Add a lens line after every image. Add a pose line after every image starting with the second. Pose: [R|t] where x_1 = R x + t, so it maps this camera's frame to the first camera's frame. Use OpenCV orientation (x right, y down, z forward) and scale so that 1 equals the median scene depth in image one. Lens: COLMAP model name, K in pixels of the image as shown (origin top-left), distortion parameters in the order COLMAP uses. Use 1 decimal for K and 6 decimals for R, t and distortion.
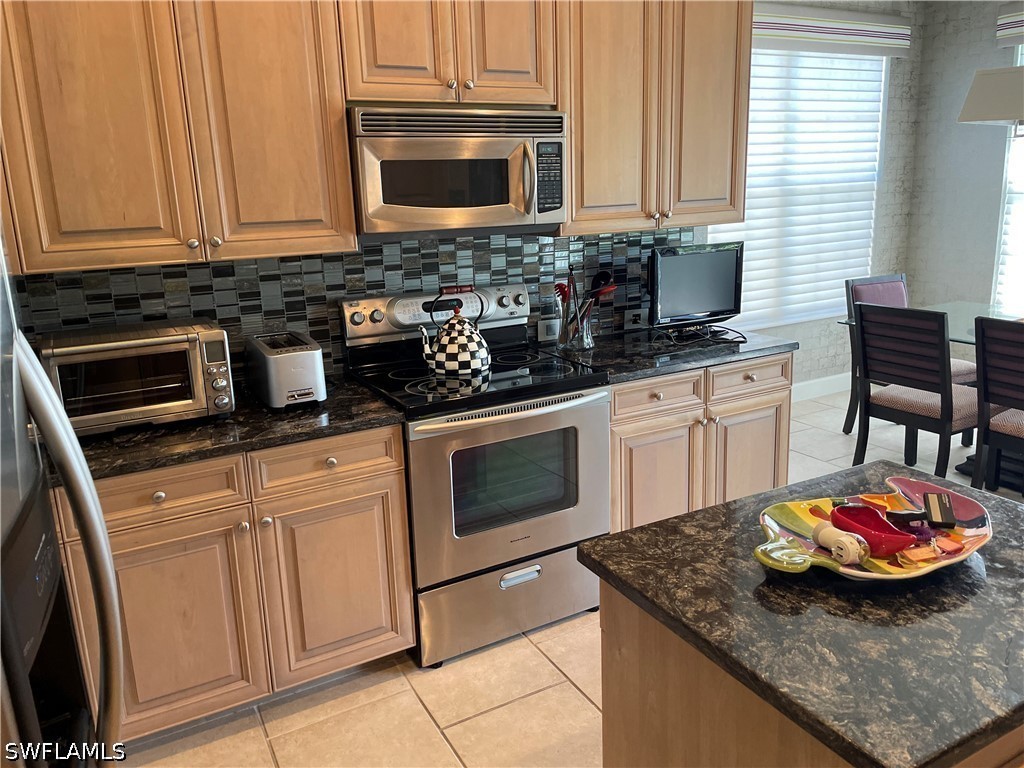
lens RADIAL K [[769.6, 0, 511.6], [0, 769.6, 367.8], [0, 0, 1]] dist [0.096021, -0.125696]
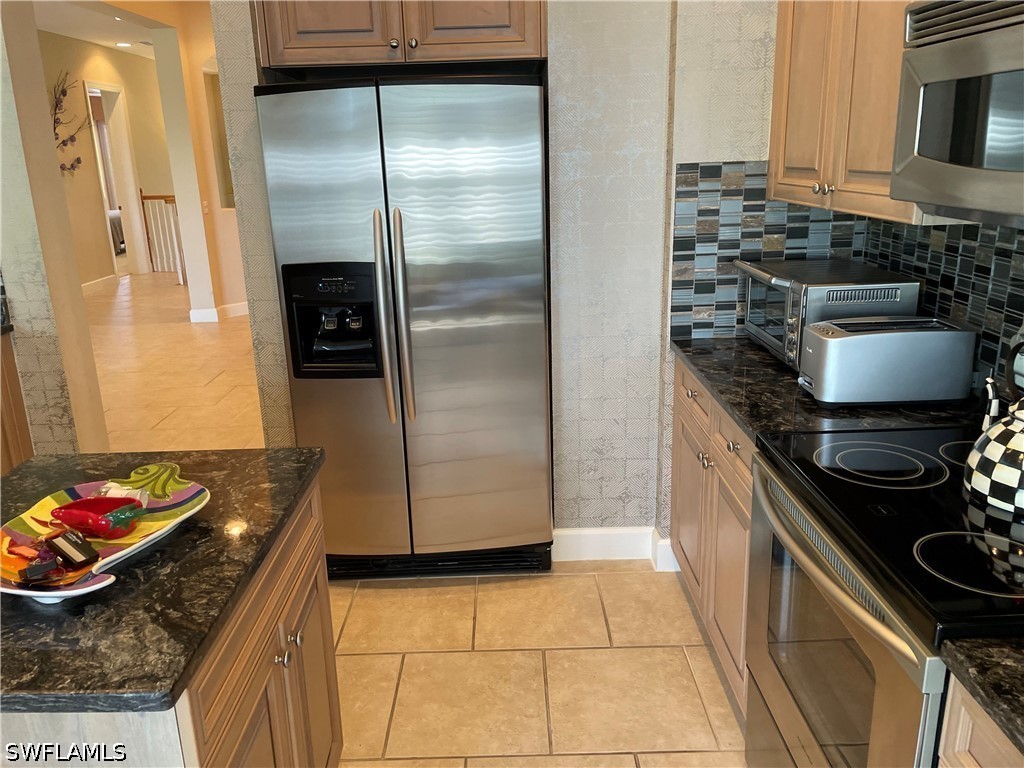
lens RADIAL K [[769.6, 0, 511.6], [0, 769.6, 367.8], [0, 0, 1]] dist [0.096021, -0.125696]
pose [[-0.476942, 0.281147, -0.832756, 0.509313], [-0.154292, 0.905967, 0.394231, -0.229693], [0.865287, 0.316513, -0.388714, 0.921485]]
